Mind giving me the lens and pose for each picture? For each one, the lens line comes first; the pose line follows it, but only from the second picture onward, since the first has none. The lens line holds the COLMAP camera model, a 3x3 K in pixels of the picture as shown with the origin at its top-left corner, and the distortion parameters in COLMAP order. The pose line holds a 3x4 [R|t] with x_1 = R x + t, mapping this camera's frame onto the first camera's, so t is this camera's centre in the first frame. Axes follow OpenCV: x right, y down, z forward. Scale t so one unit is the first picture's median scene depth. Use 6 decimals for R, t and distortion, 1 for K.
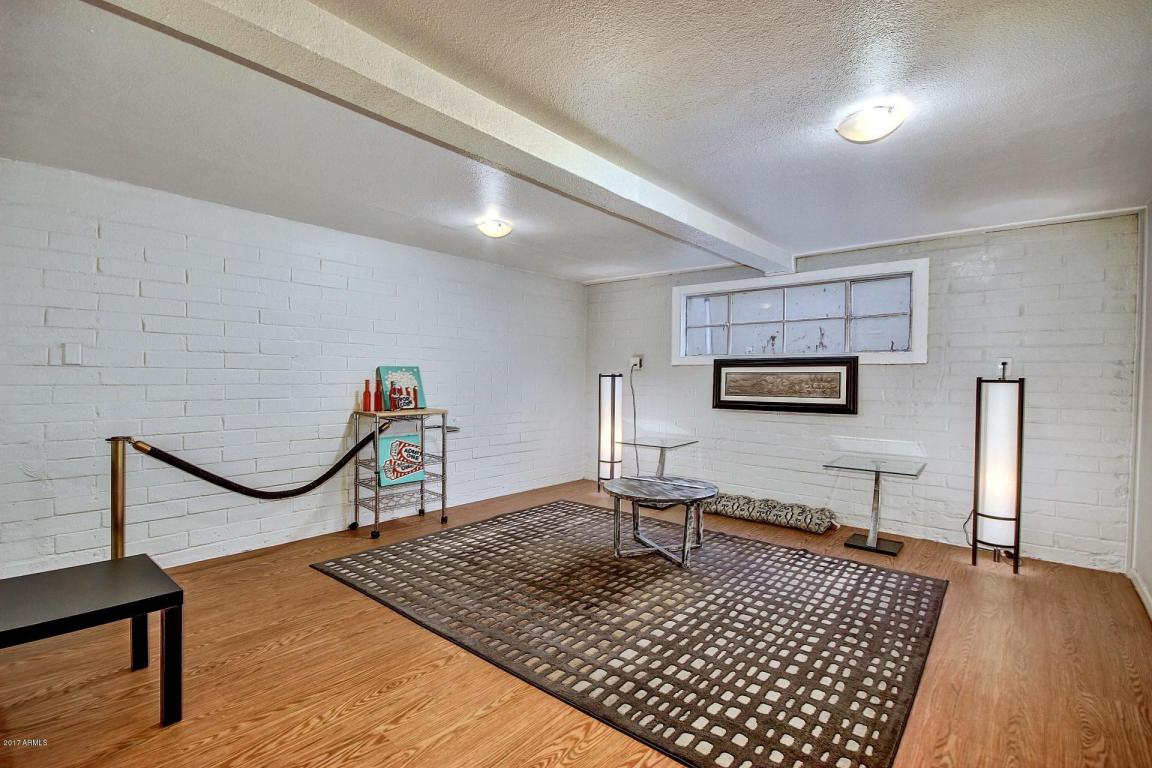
lens RADIAL K [[529.4, 0, 571.5], [0, 529.4, 381.9], [0, 0, 1]] dist [-0.003164, -0.001460]
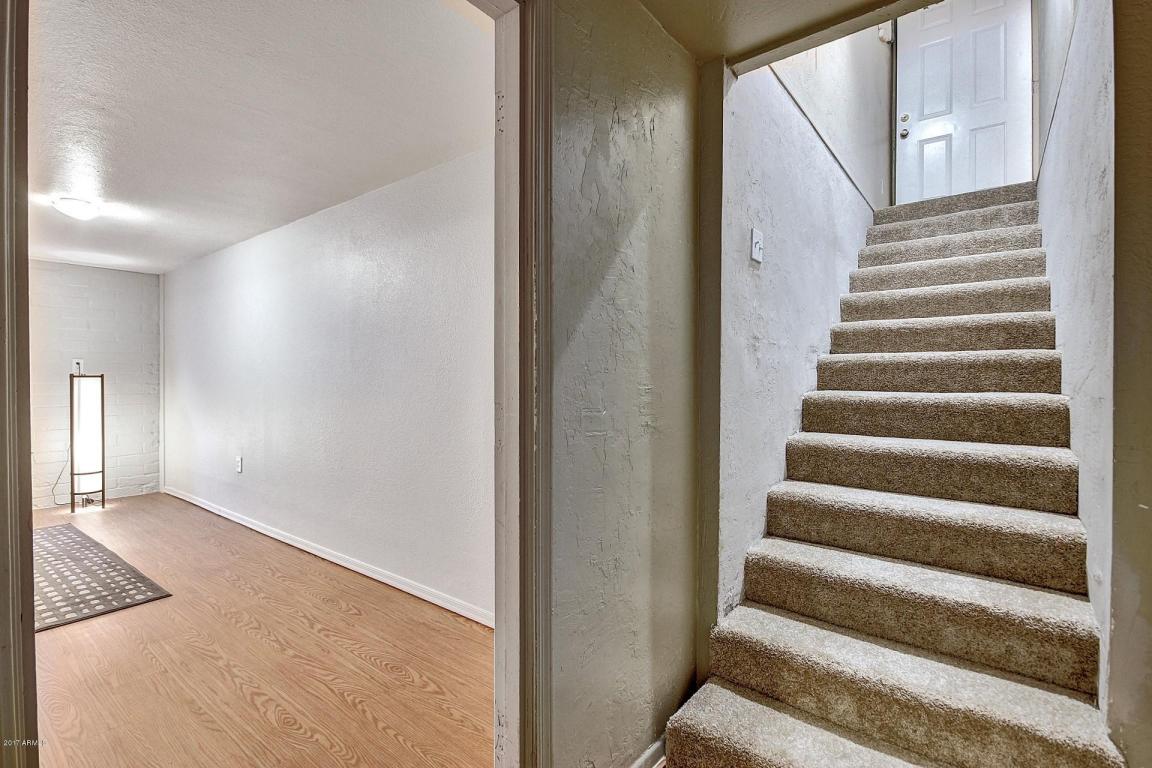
lens RADIAL K [[529.4, 0, 572.3], [0, 529.4, 378.7], [0, 0, 1]] dist [-0.003164, -0.001460]
pose [[-0.051061, -0.021559, 0.998463, -1.135218], [0.017346, 0.999597, 0.022471, -0.006630], [-0.998545, 0.018467, -0.050667, -0.373110]]
